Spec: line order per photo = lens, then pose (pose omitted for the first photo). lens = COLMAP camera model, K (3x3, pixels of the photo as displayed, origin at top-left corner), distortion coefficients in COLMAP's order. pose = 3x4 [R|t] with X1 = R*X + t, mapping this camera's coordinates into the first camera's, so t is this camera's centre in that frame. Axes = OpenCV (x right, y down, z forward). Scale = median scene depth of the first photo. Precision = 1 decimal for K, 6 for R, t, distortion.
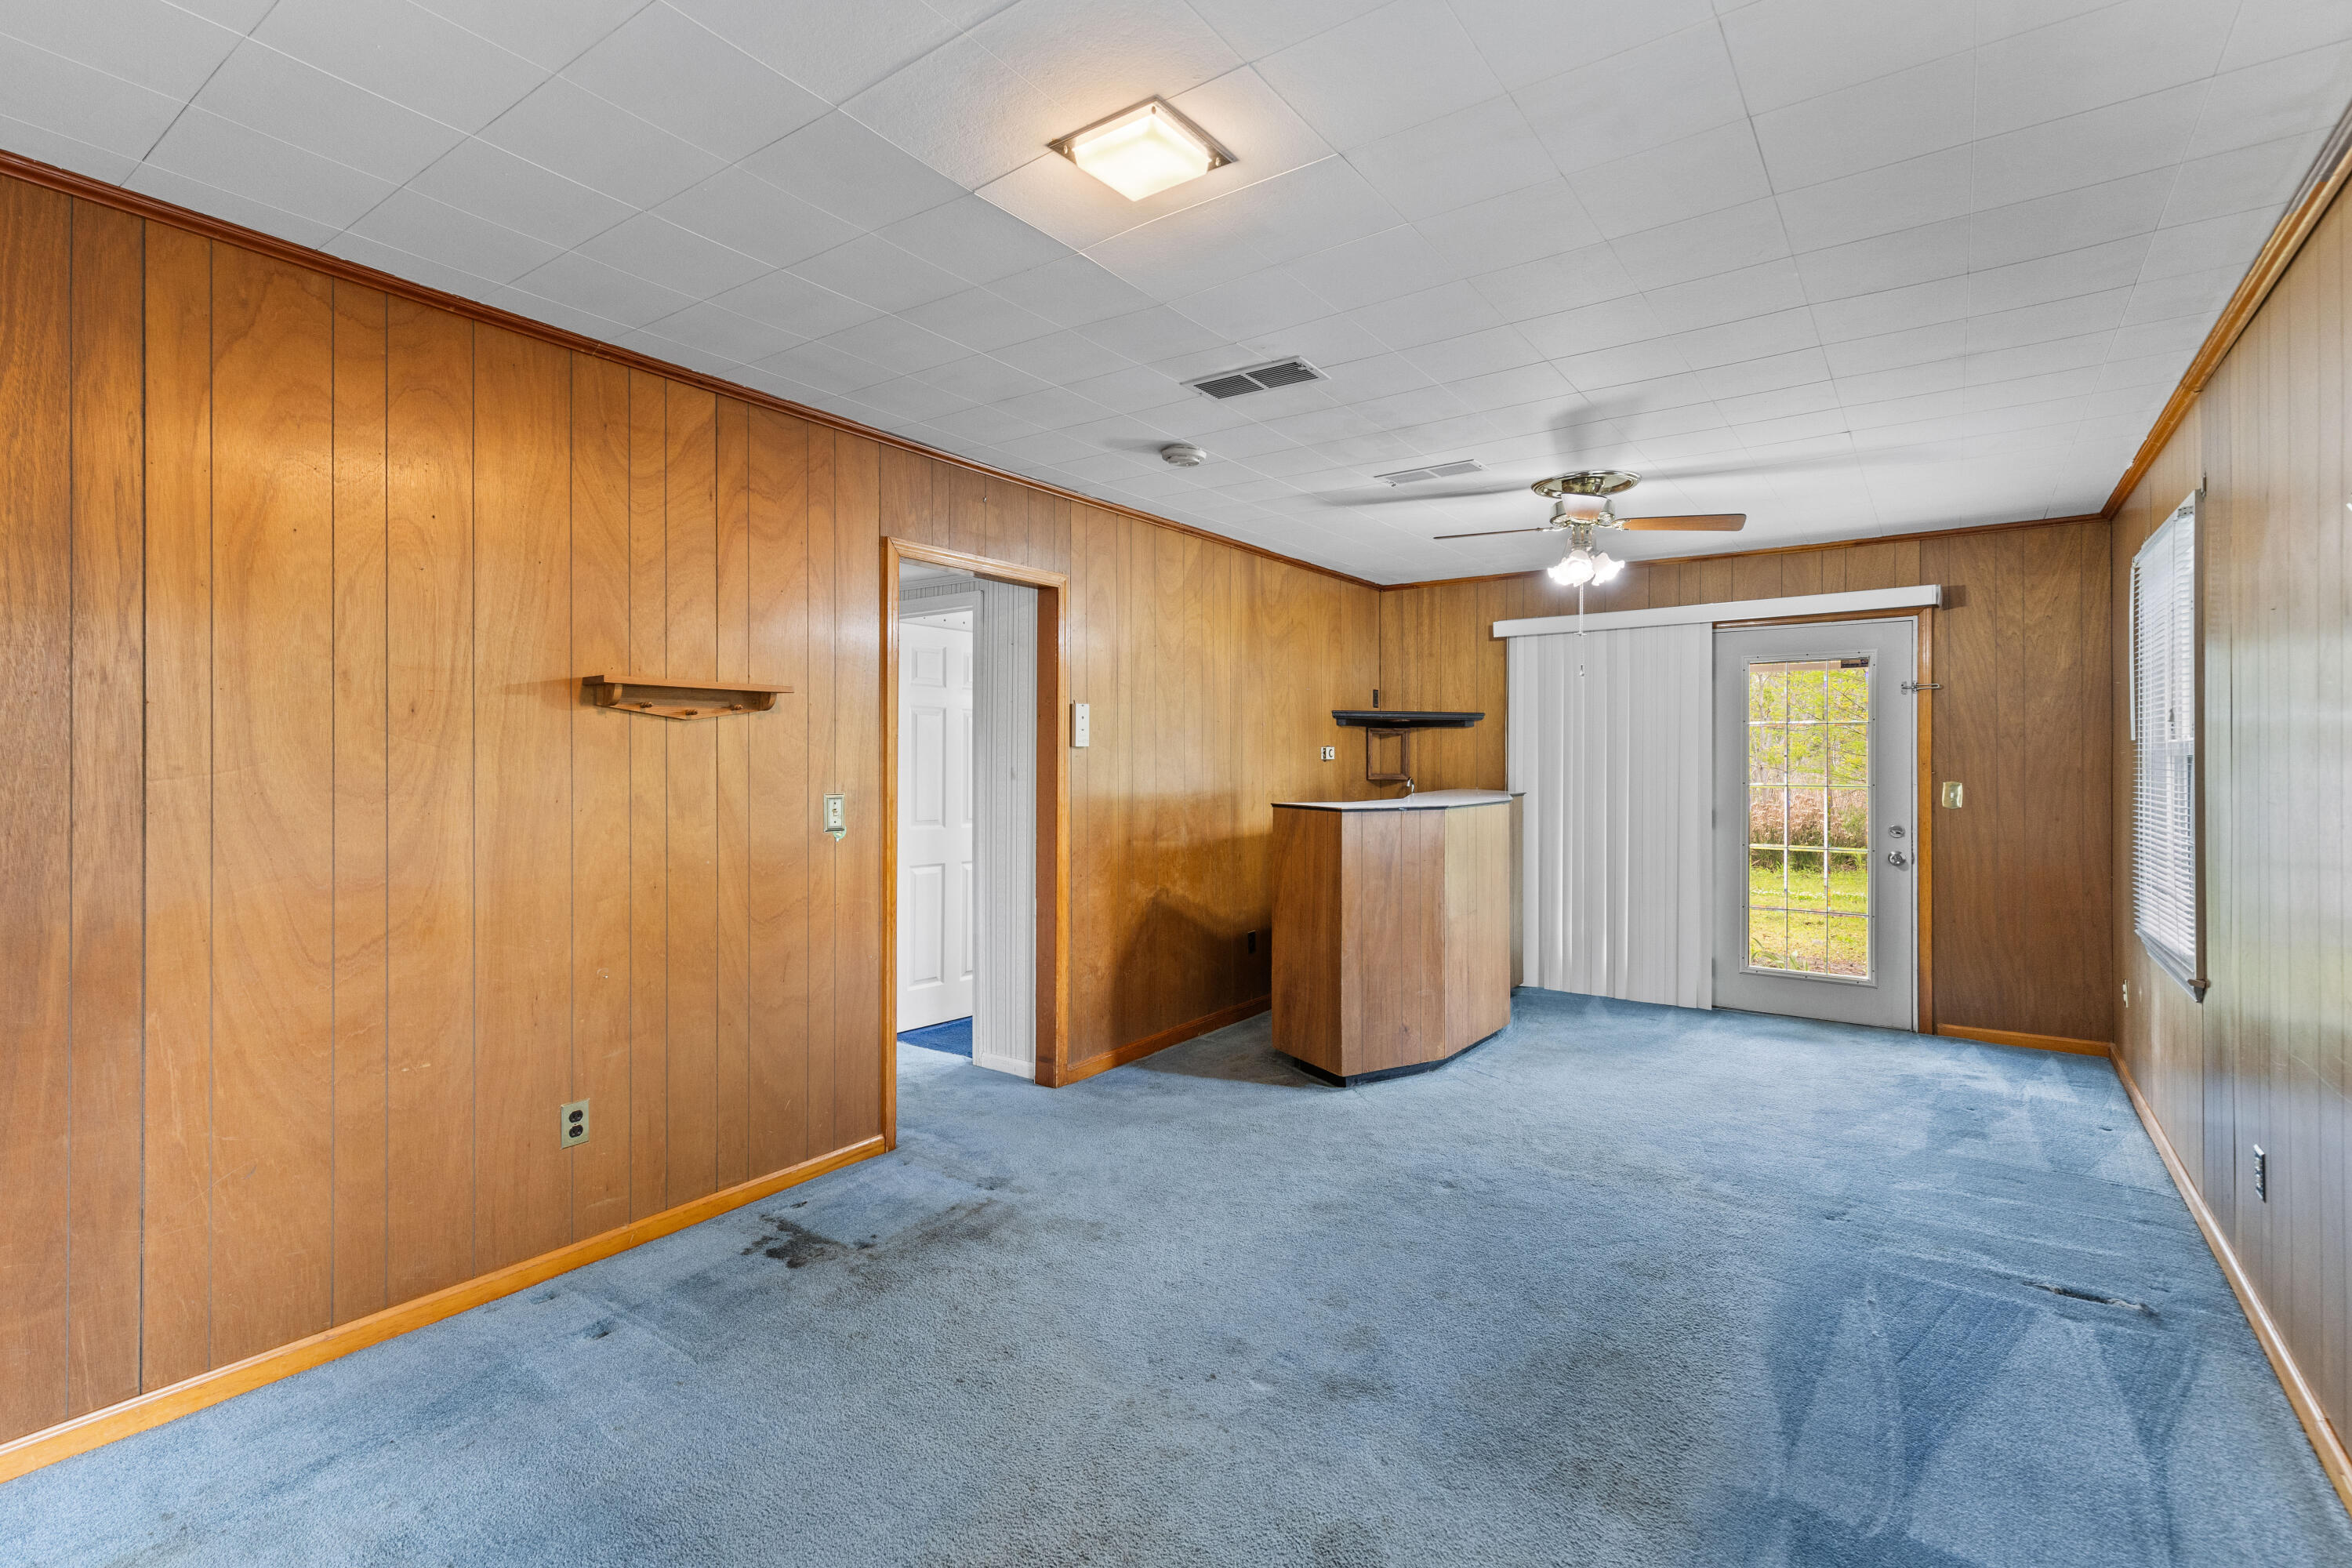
lens RADIAL K [[1088.0, 0, 1179.1], [0, 1088.0, 772.0], [0, 0, 1]] dist [0.002390, -0.000103]
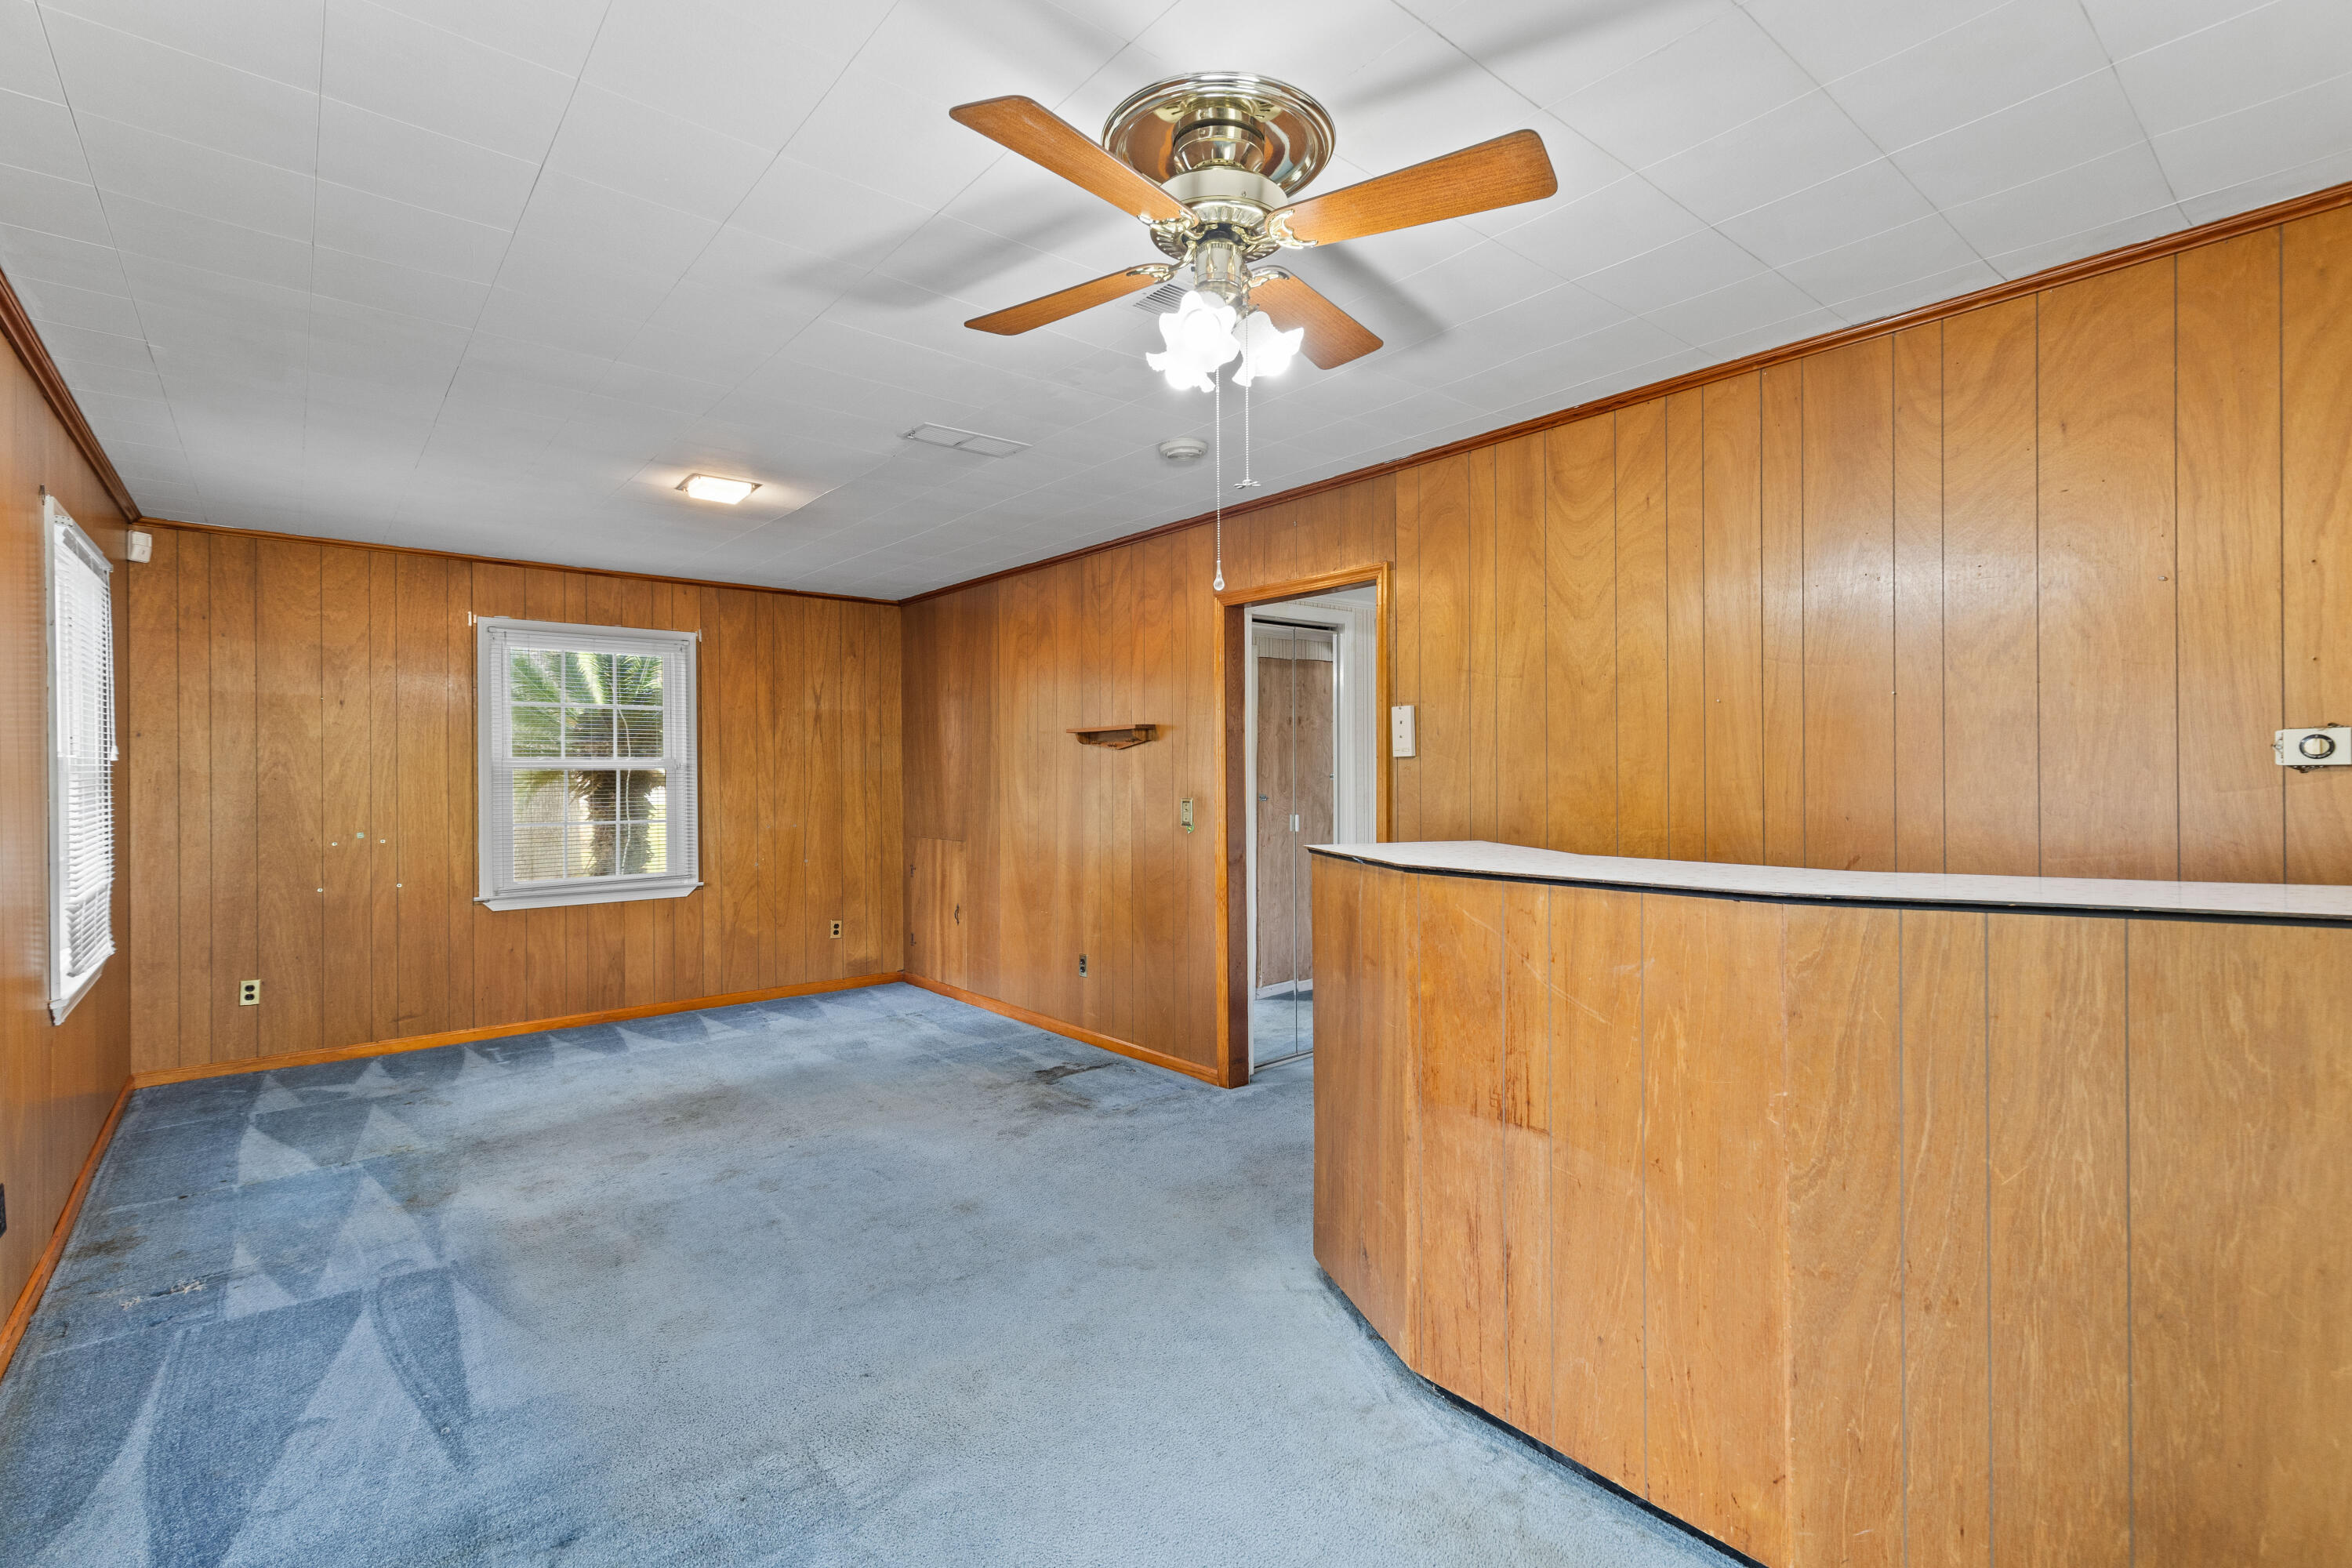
lens RADIAL K [[1088.0, 0, 1180.6], [0, 1088.0, 777.6], [0, 0, 1]] dist [0.002390, -0.000103]
pose [[-0.269775, -0.004427, -0.962913, 1.050924], [-0.014865, 0.999889, -0.000432, -0.003742], [0.962809, 0.014197, -0.269811, 1.442442]]
